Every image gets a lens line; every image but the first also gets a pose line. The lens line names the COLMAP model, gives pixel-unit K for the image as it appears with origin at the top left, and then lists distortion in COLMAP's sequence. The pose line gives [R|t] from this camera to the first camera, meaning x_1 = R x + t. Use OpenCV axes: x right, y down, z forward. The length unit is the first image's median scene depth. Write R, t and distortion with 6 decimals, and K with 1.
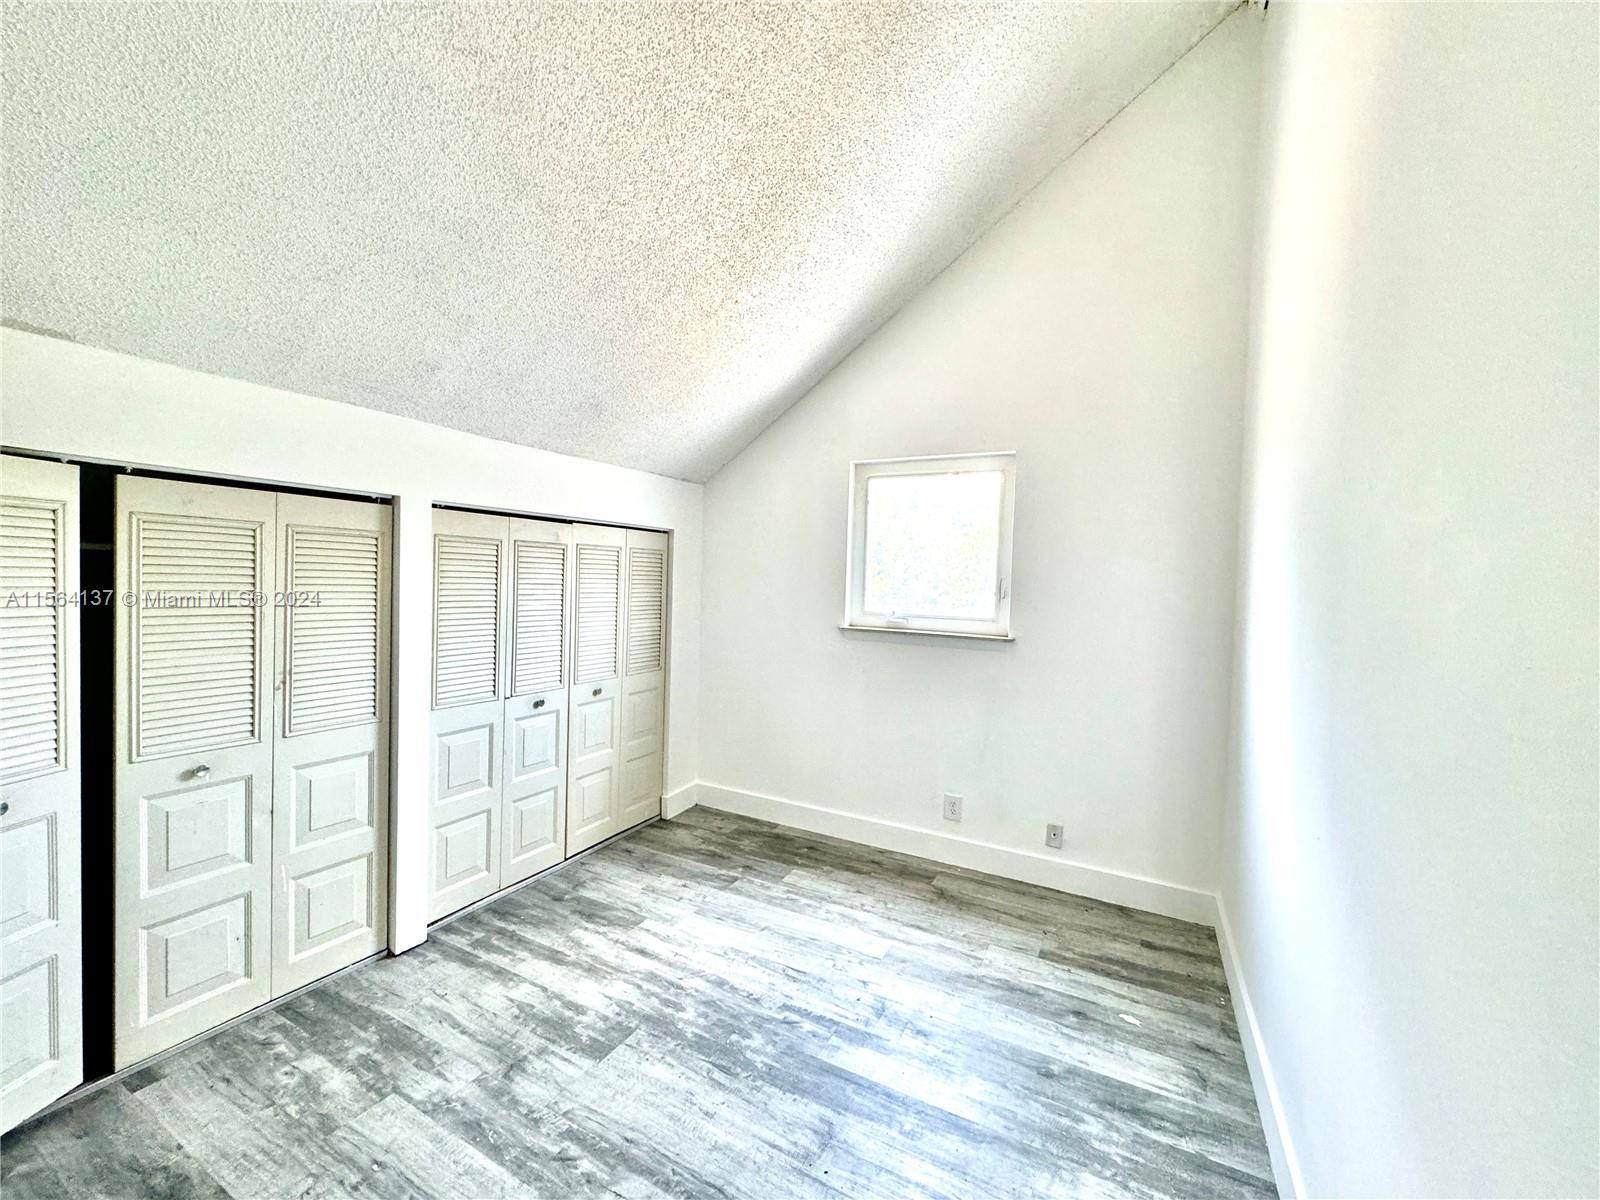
lens RADIAL K [[638.4, 0, 797.3], [0, 638.4, 598.4], [0, 0, 1]] dist [-0.000440, -0.000233]
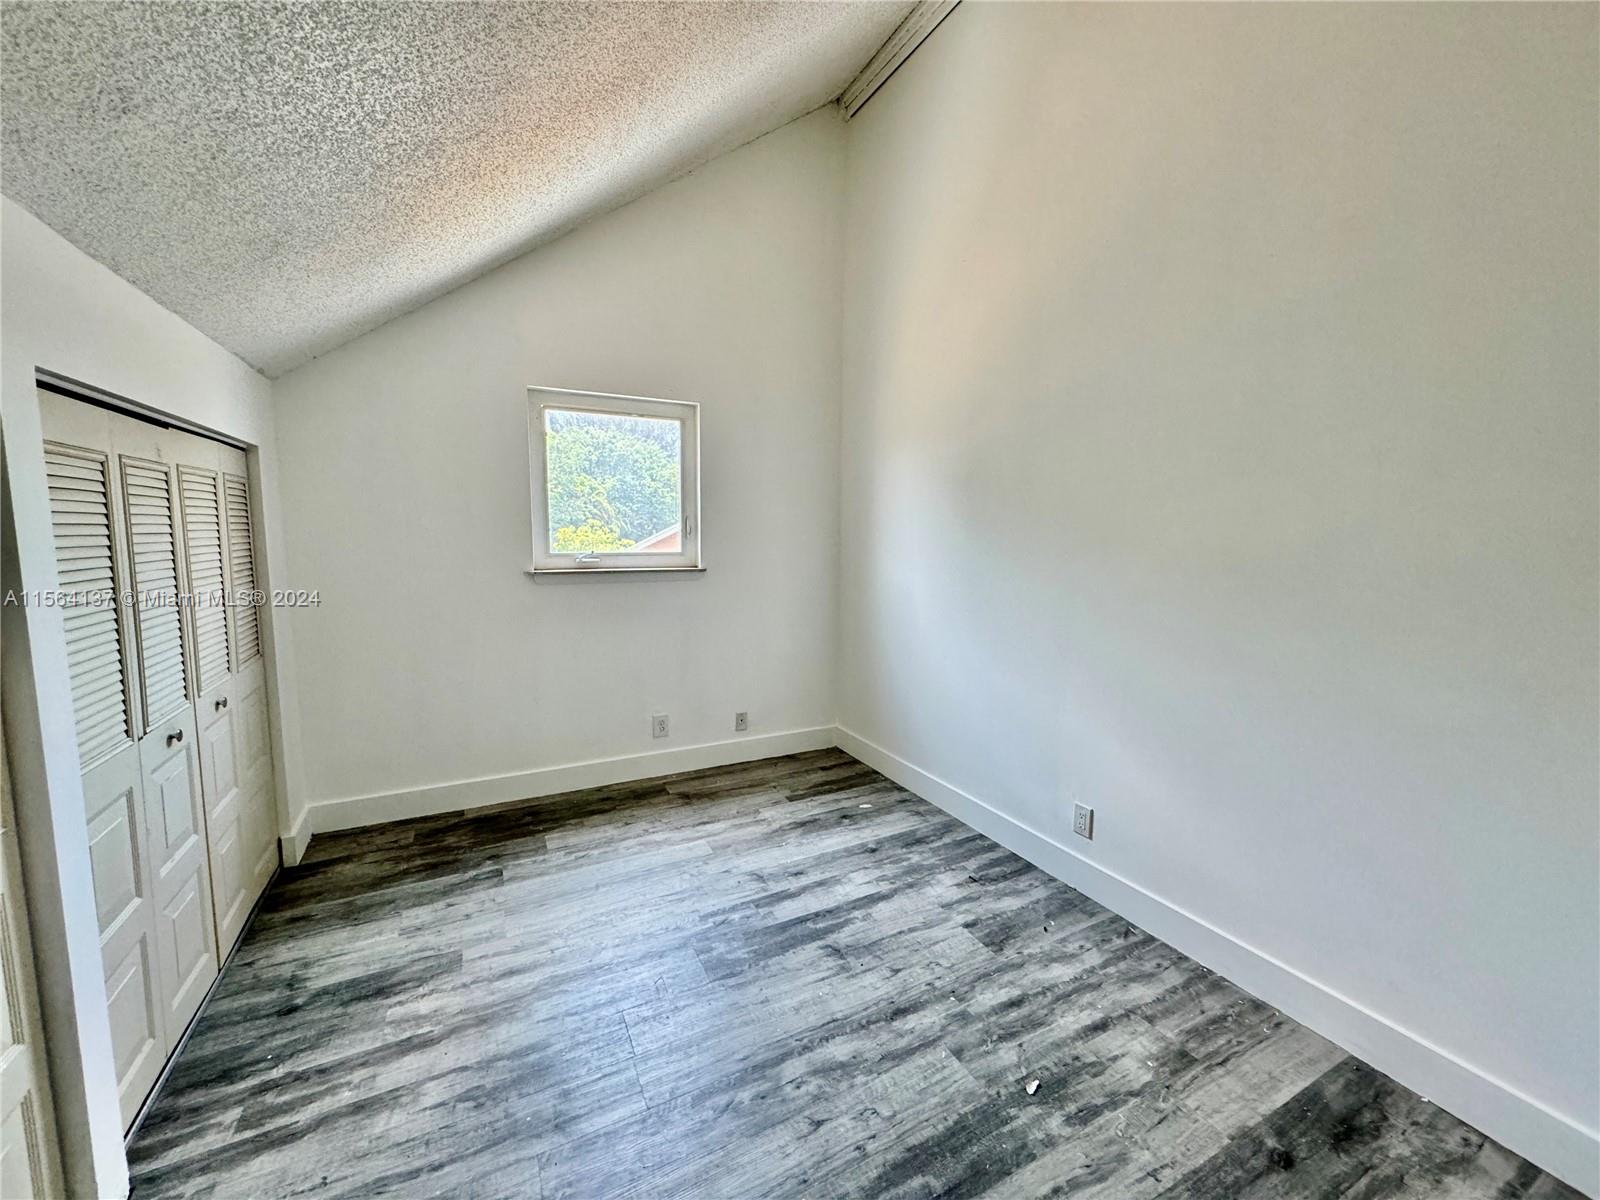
lens RADIAL K [[638.4, 0, 805.0], [0, 638.4, 600.1], [0, 0, 1]] dist [-0.000440, -0.000233]
pose [[0.566948, -0.115632, 0.815598, -0.579905], [0.030698, 0.992377, 0.119356, -0.014672], [-0.823182, -0.042632, 0.566175, 0.208968]]
